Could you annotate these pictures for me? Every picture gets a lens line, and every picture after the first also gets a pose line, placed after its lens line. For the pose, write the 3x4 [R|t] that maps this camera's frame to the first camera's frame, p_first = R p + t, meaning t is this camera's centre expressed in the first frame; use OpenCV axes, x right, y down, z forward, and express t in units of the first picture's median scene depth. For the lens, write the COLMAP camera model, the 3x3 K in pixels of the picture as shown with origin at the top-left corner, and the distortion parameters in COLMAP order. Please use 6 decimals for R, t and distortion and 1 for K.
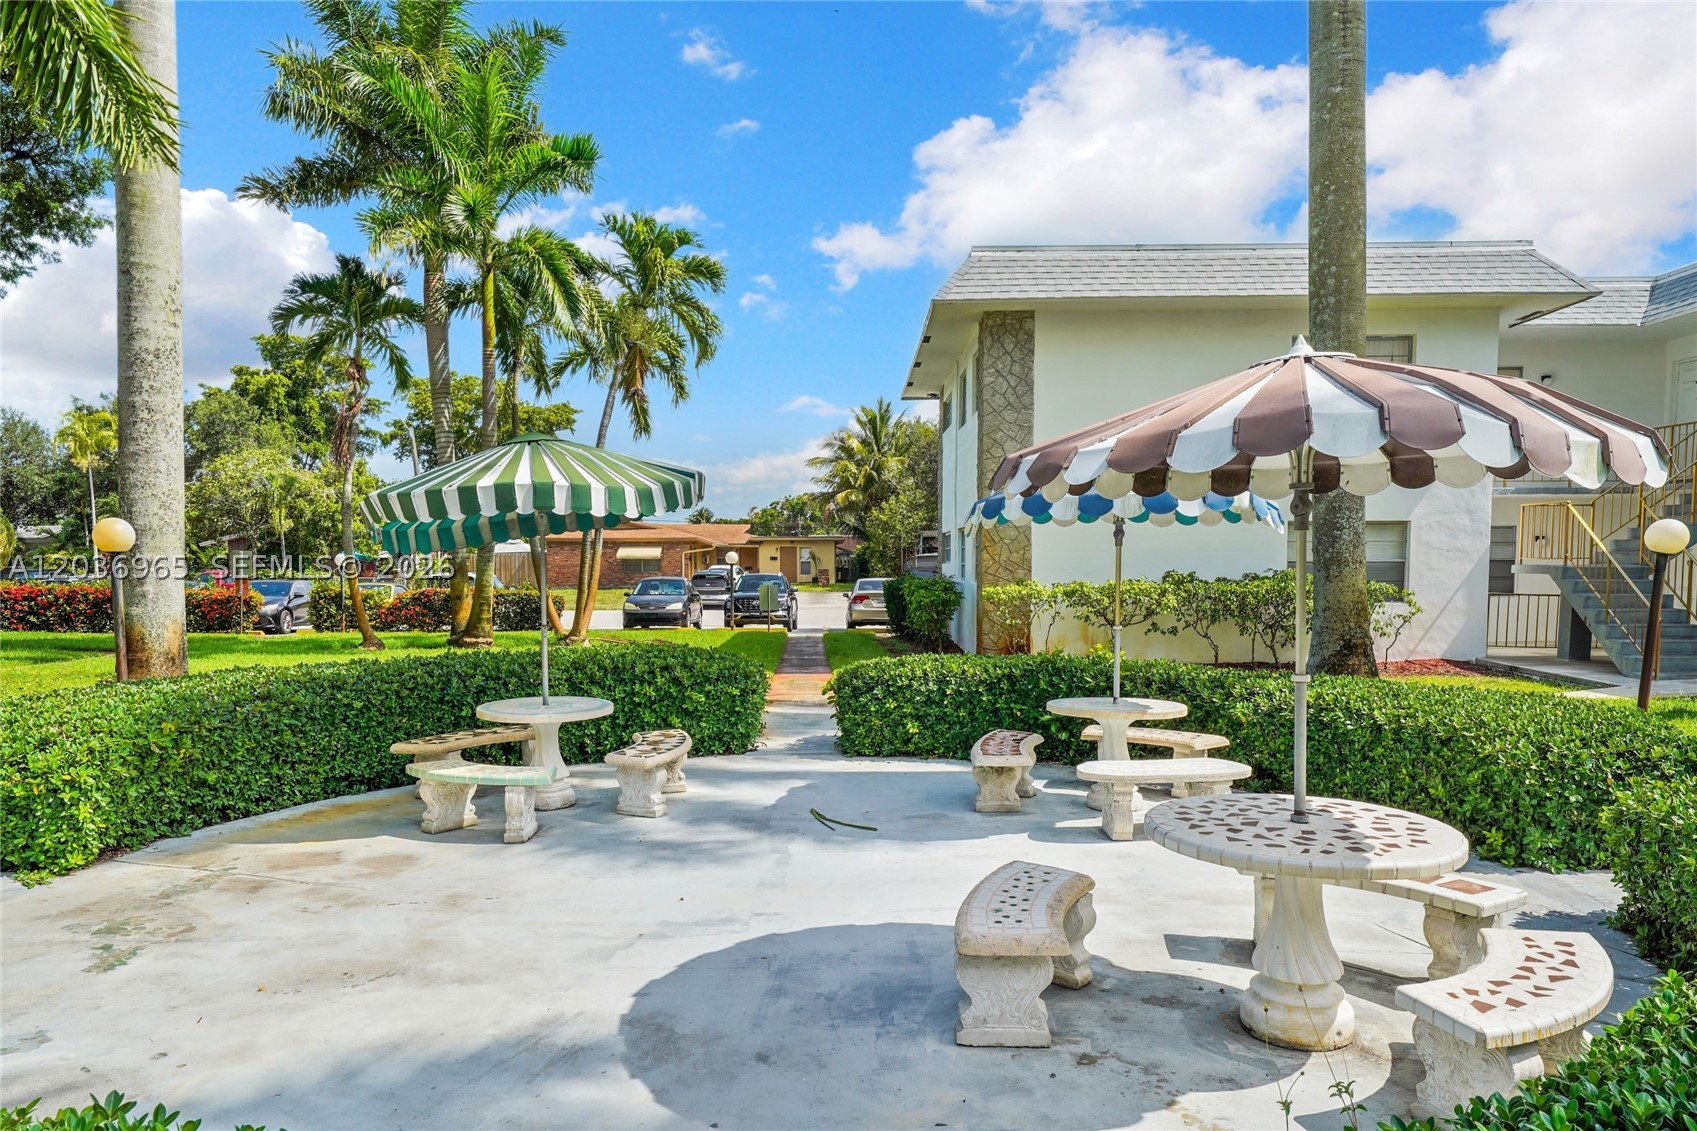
lens RADIAL K [[1109.8, 0, 848.5], [0, 1109.8, 565.5], [0, 0, 1]] dist [0.029212, -0.001886]
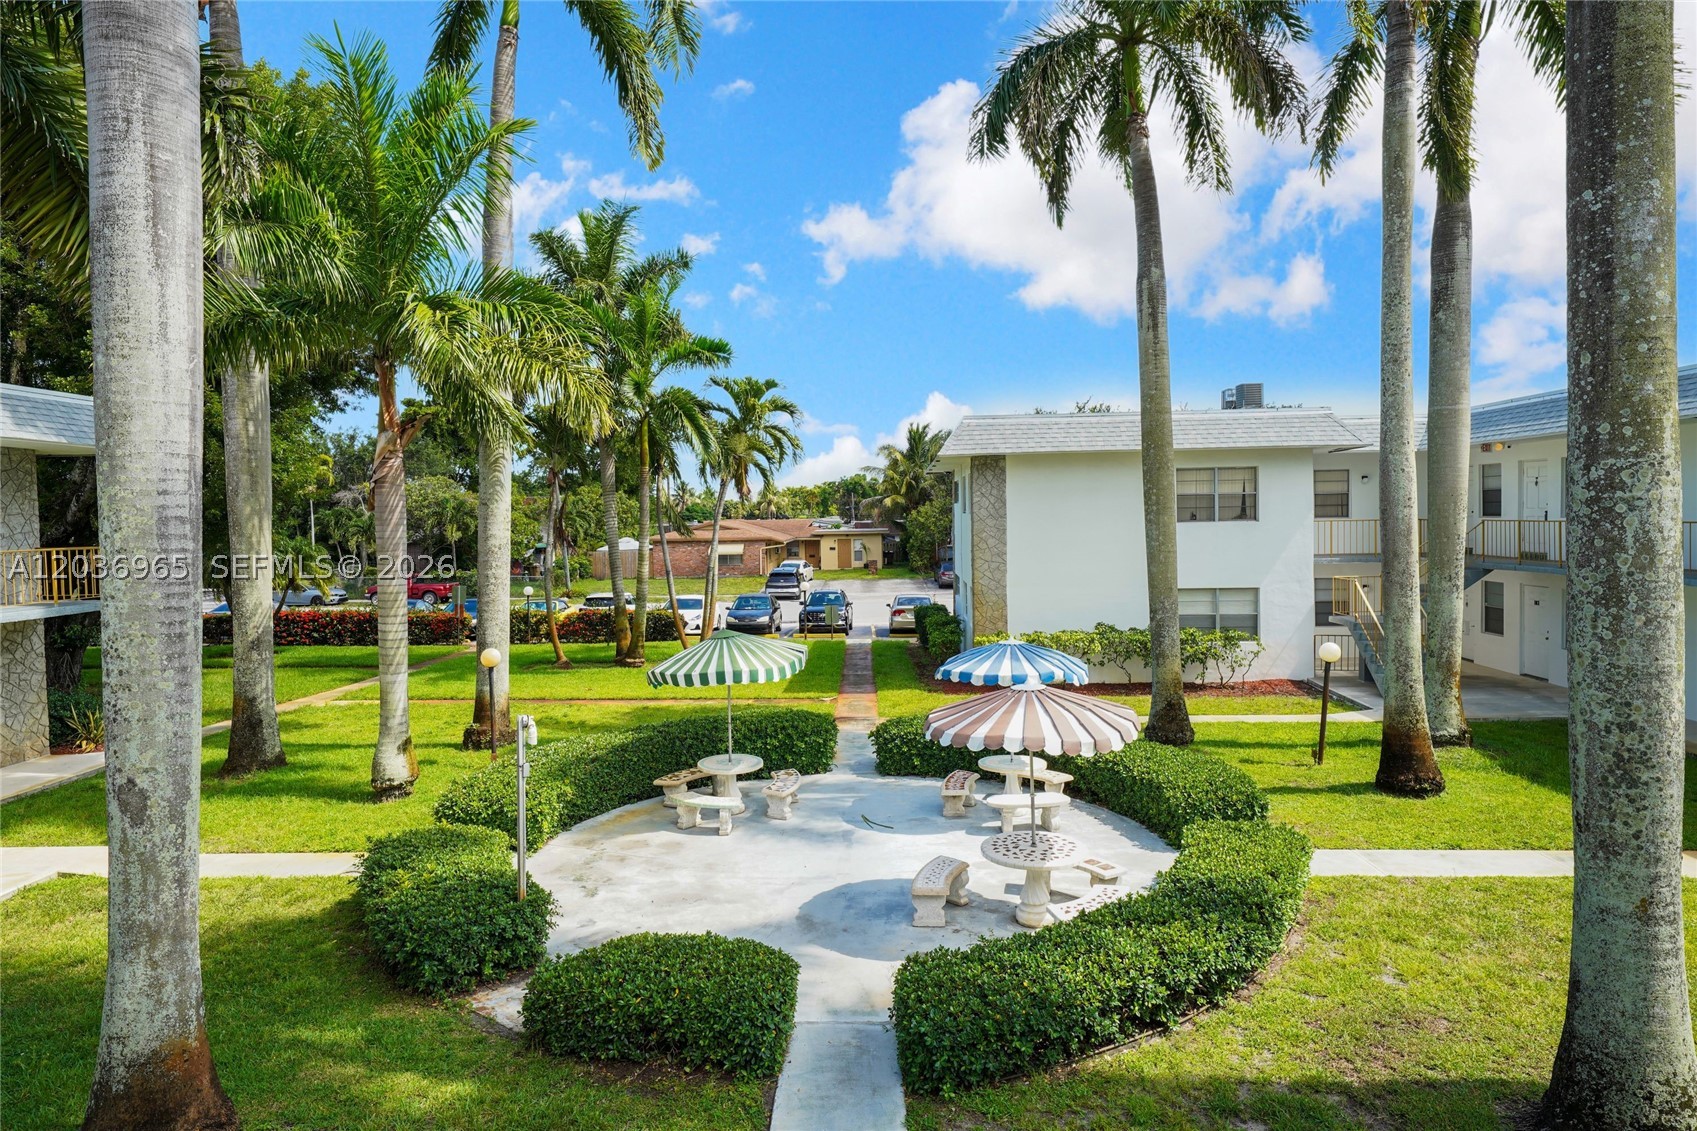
lens RADIAL K [[982.3, 0, 861.0], [0, 982.3, 496.6], [0, 0, 1]] dist [0.017184, 0.000343]
pose [[0.999278, -0.012860, -0.035763, 0.027115], [0.011984, 0.999625, -0.024605, -0.240415], [0.036066, 0.024159, 0.999057, -0.612348]]
